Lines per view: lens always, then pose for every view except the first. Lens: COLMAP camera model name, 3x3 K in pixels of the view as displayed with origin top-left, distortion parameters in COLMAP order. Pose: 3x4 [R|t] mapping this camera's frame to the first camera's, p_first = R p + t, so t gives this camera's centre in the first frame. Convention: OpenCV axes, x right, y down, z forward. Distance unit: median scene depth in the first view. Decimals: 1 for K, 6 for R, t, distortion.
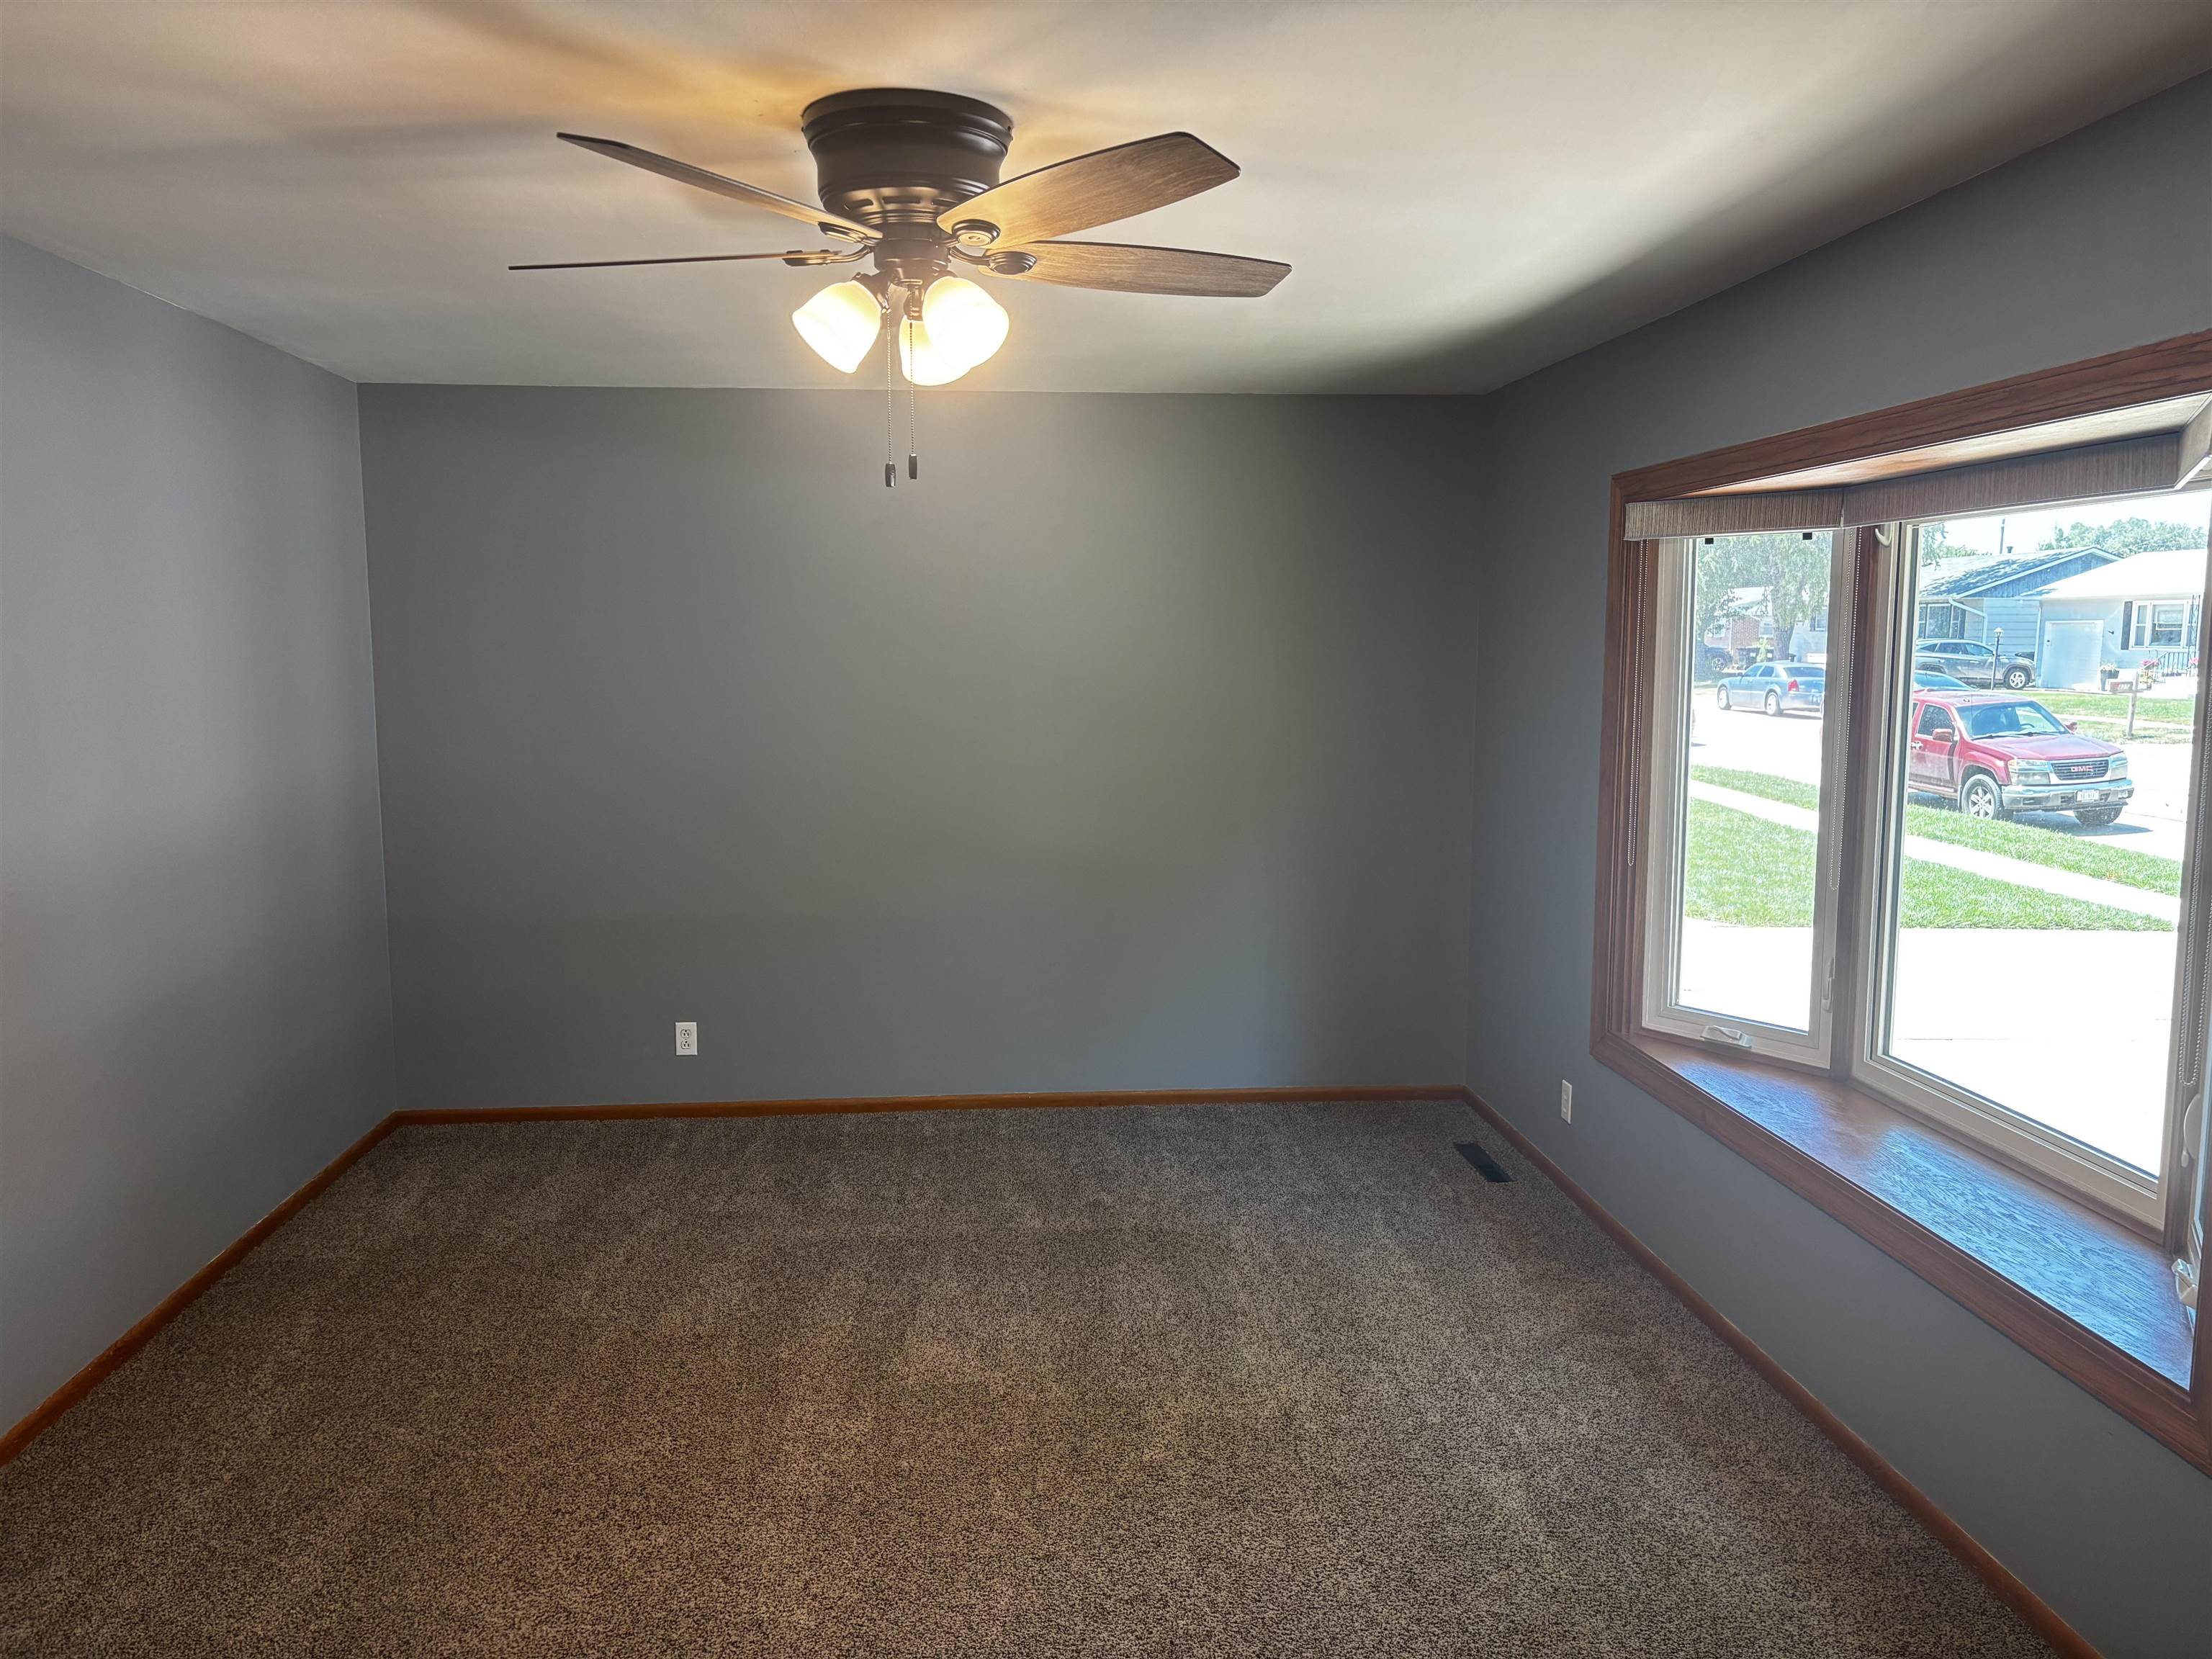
lens RADIAL K [[1673.8, 0, 1105.1], [0, 1673.8, 833.4], [0, 0, 1]] dist [0.050382, -0.043446]
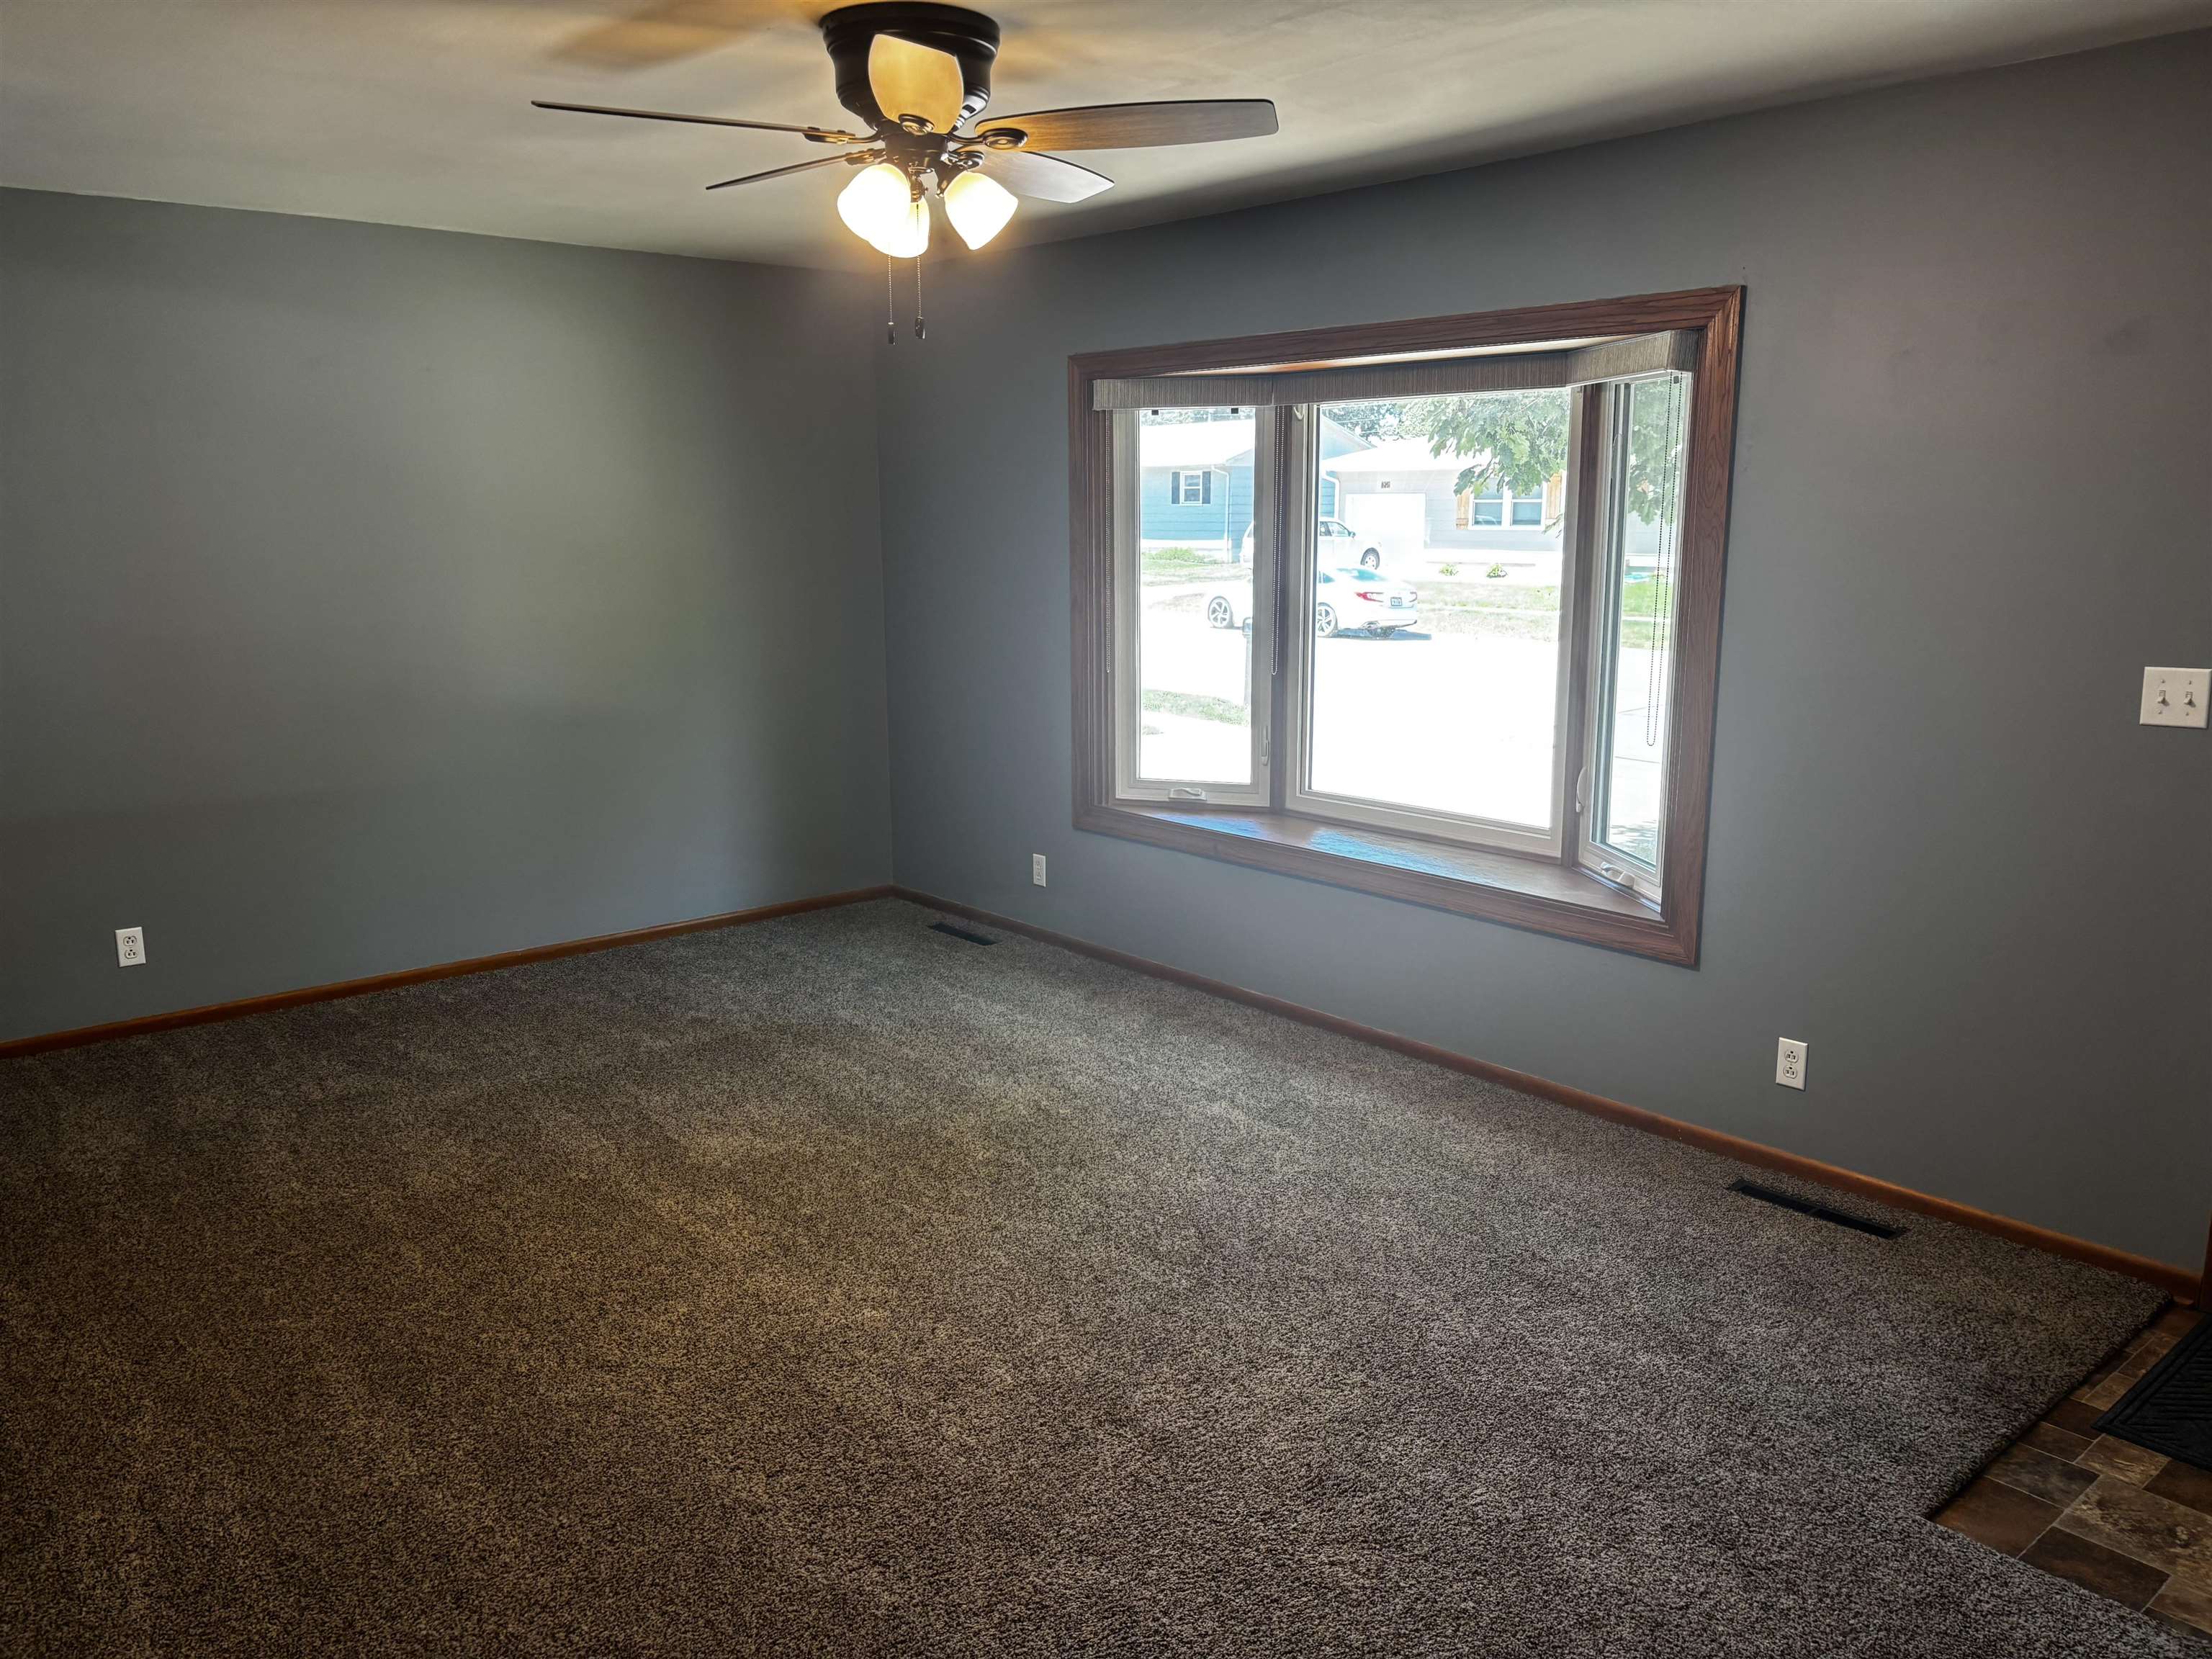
lens RADIAL K [[1673.8, 0, 1106.3], [0, 1673.8, 829.2], [0, 0, 1]] dist [0.050382, -0.043446]
pose [[0.805236, -0.115759, 0.581545, -0.445858], [0.073689, 0.992692, 0.095566, 0.016833], [-0.588357, -0.034100, 0.807882, -0.026469]]
